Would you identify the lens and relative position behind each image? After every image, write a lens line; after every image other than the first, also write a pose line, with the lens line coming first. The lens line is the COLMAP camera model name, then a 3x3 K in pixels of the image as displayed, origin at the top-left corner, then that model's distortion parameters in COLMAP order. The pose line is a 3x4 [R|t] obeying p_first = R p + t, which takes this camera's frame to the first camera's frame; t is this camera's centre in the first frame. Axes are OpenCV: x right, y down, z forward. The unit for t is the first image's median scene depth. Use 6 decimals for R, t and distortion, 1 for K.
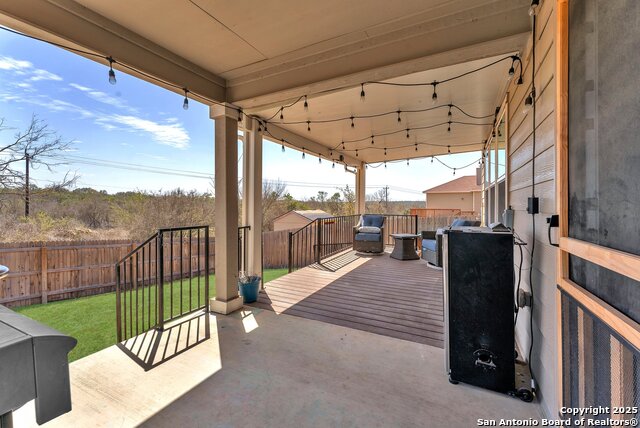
lens RADIAL K [[268.9, 0, 321.0], [0, 268.9, 203.3], [0, 0, 1]] dist [0.000346, 0.000078]
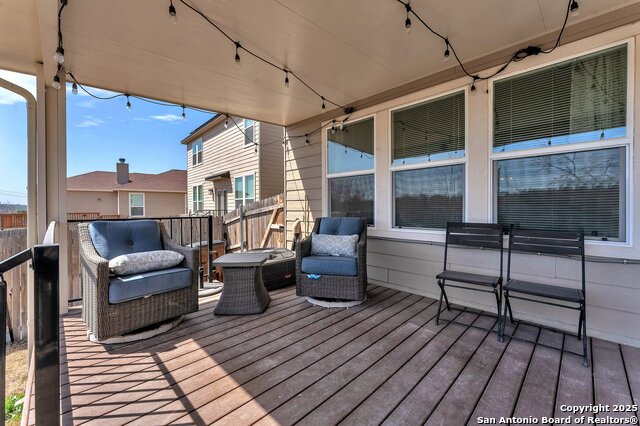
lens RADIAL K [[264.0, 0, 320.7], [0, 264.0, 210.0], [0, 0, 1]] dist [0.000529, 0.000223]
pose [[0.298249, -0.012384, 0.954408, -0.171933], [0.002979, 0.999923, 0.012043, 0.056879], [-0.954484, -0.000749, 0.298263, 1.395397]]
